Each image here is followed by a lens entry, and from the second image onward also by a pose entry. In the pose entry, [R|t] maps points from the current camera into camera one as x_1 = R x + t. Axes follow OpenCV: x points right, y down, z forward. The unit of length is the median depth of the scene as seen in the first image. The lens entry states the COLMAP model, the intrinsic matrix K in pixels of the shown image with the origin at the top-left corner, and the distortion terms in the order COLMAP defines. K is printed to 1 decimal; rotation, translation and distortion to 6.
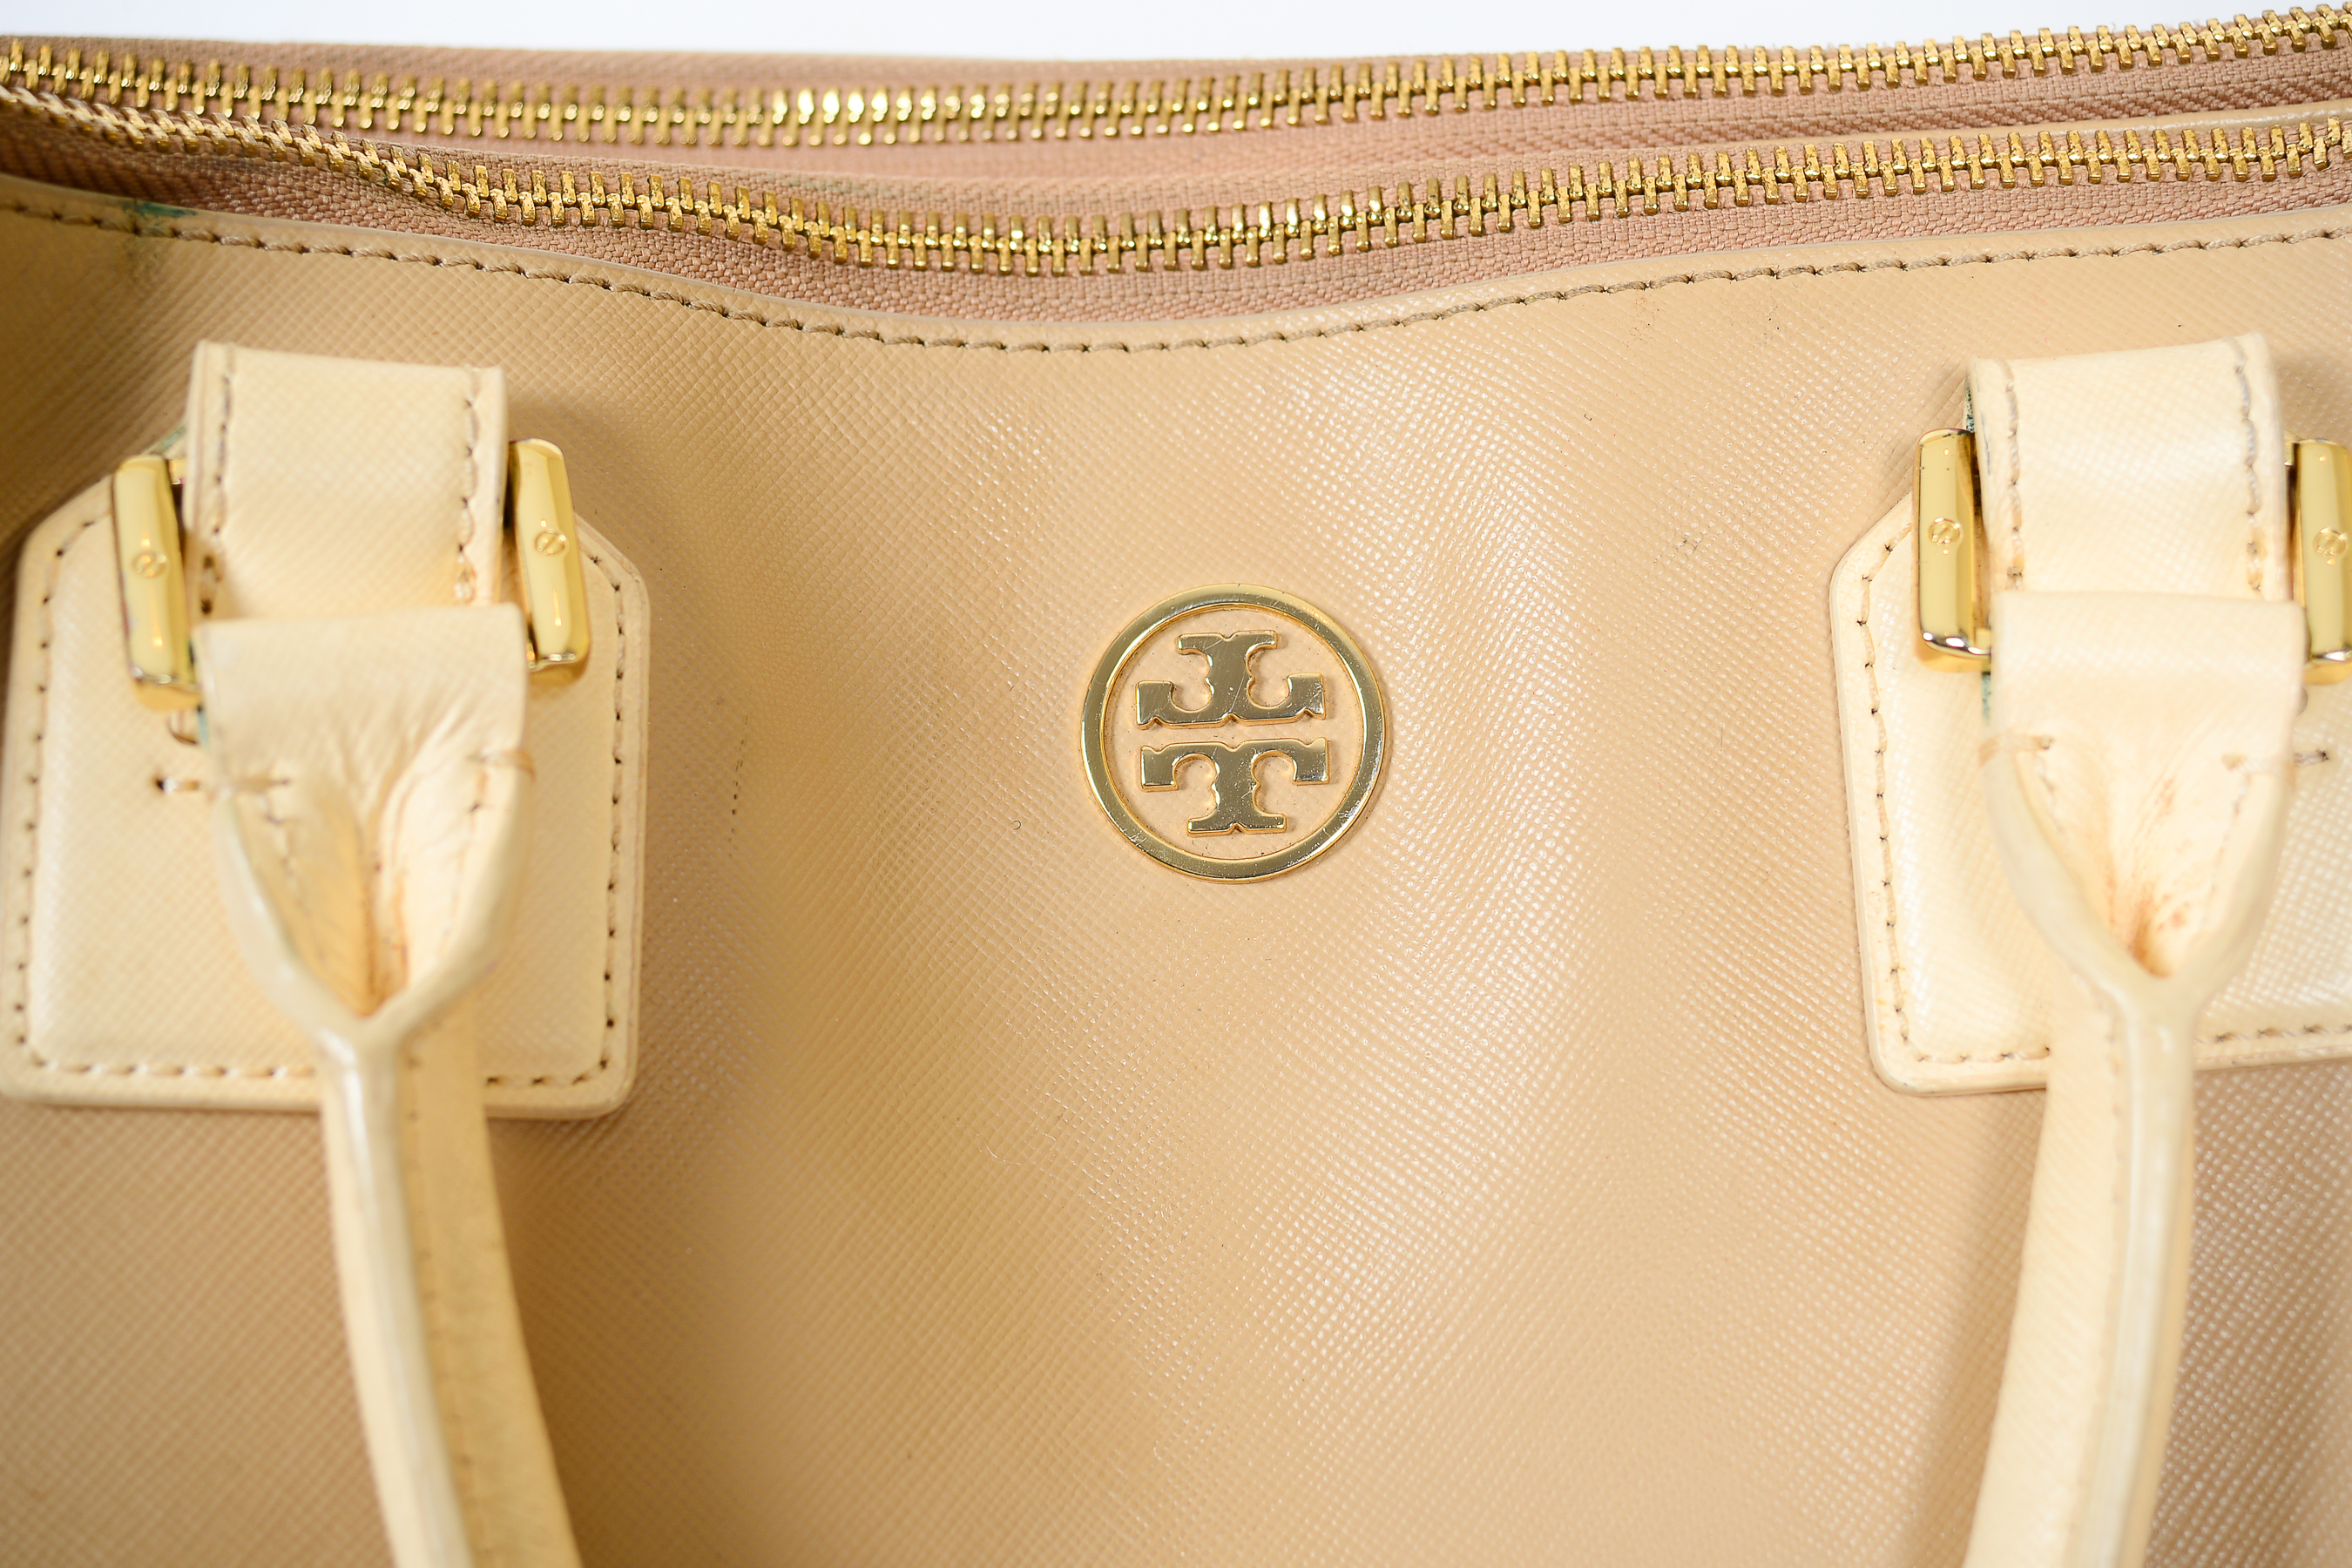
lens RADIAL K [[4654.1, 0, 1177.5], [0, 4654.1, 777.2], [0, 0, 1]] dist [0.065019, 0.000000]
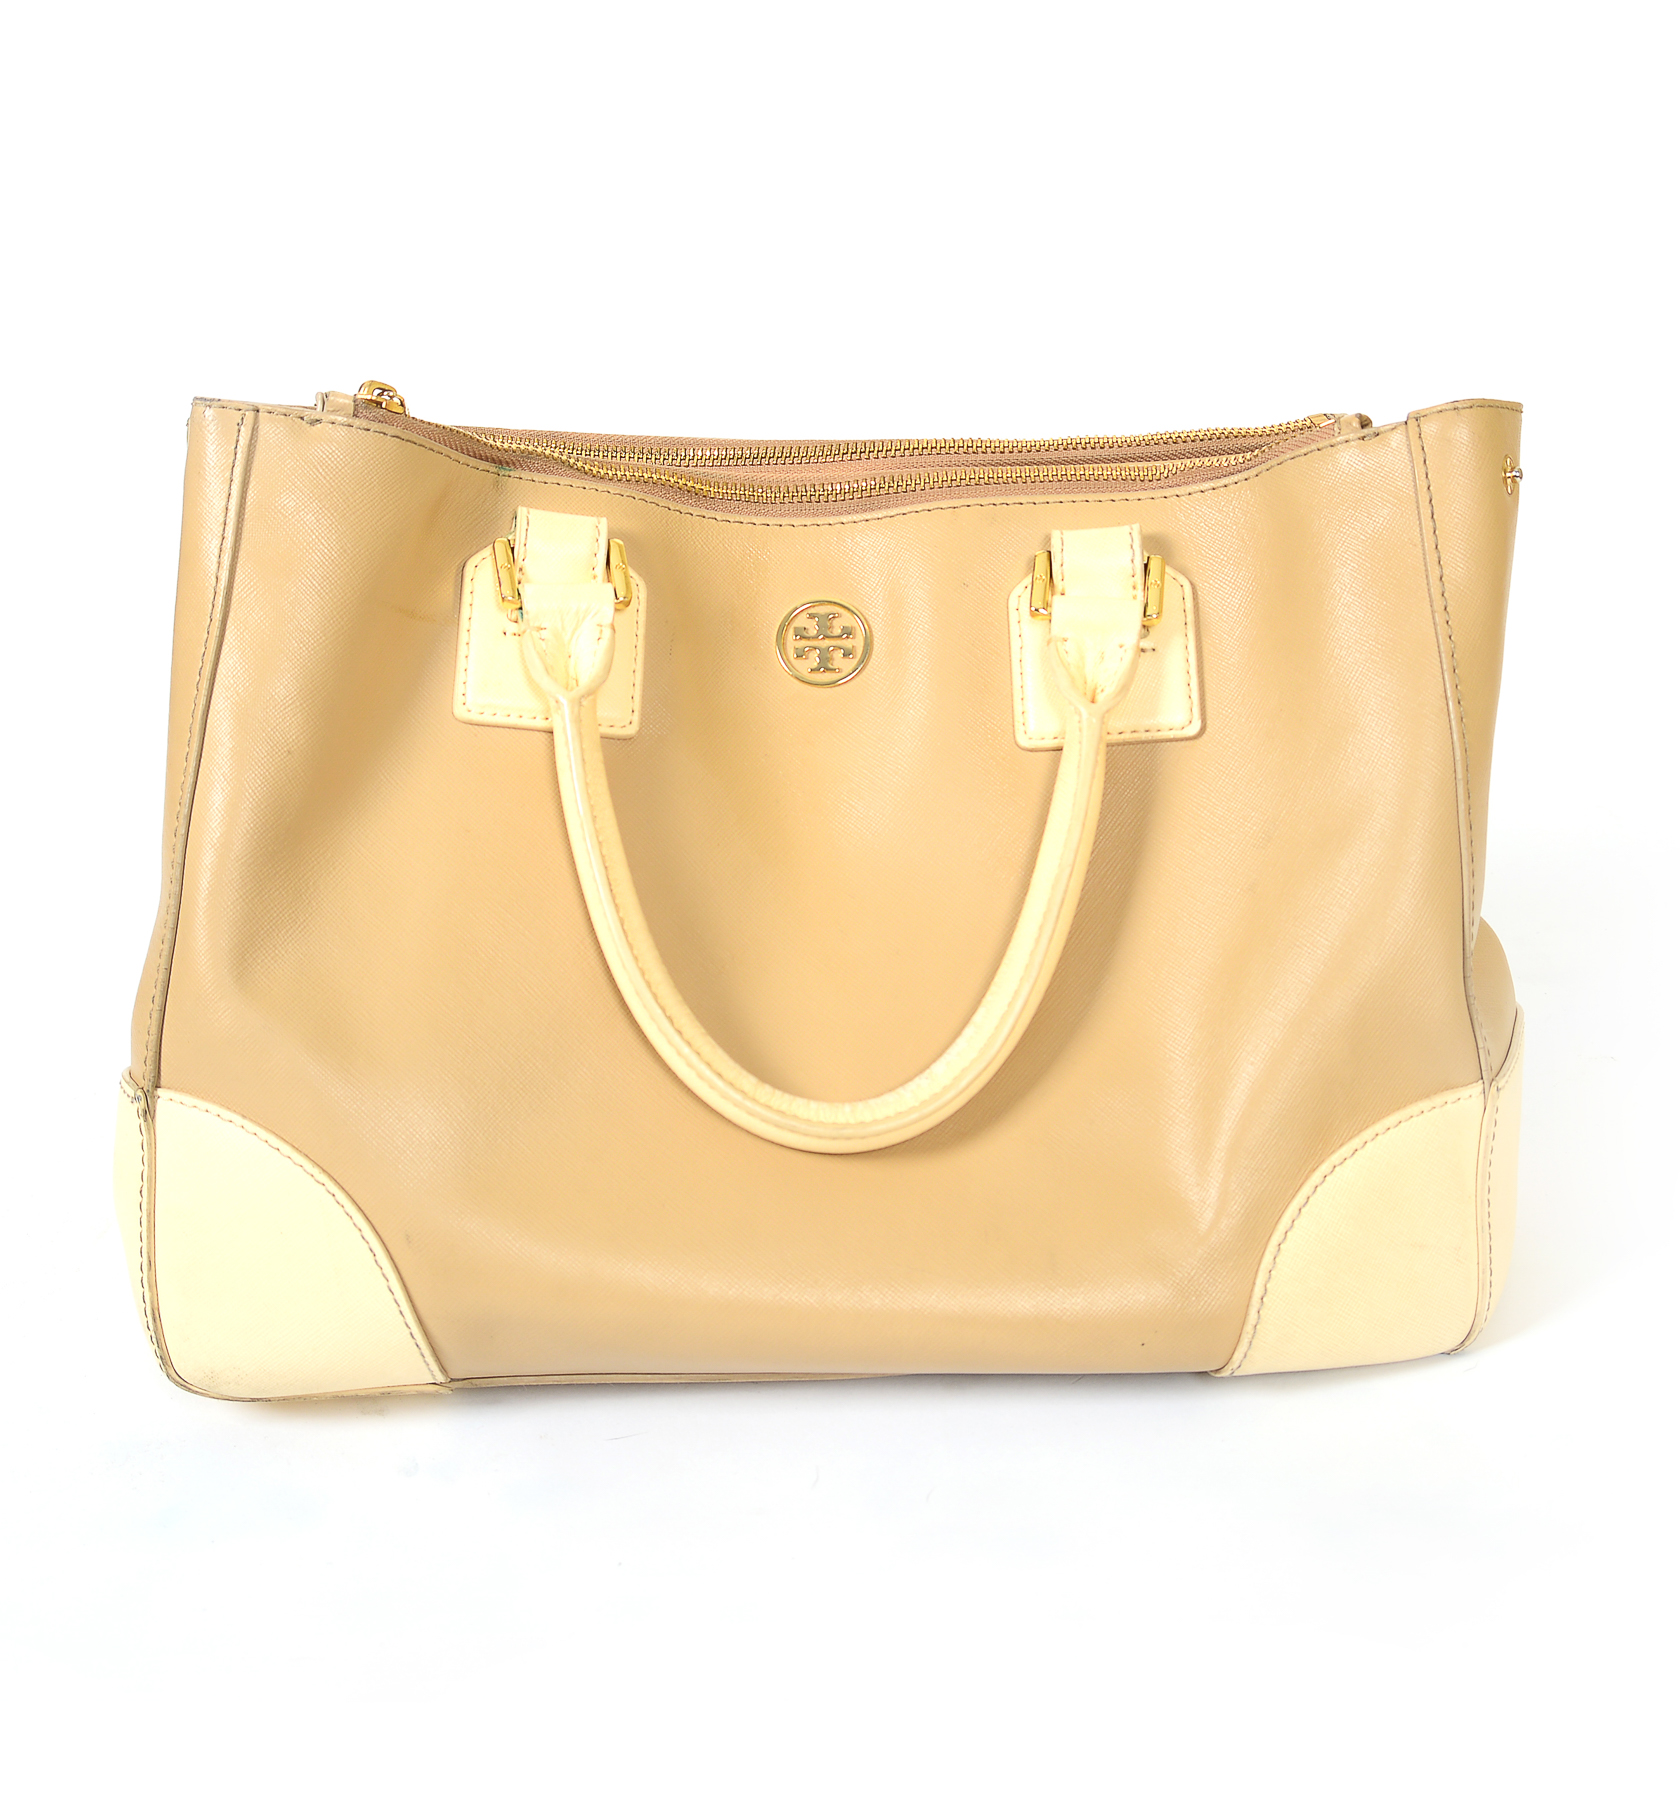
lens RADIAL K [[2730.4, 0, 822.5], [0, 2730.4, 893.3], [0, 0, 1]] dist [-0.078910, 0.000000]
pose [[0.999738, 0.022127, -0.005866, 0.026764], [-0.022289, 0.999329, -0.029073, 0.224163], [0.005219, 0.029196, 0.999560, -0.900679]]
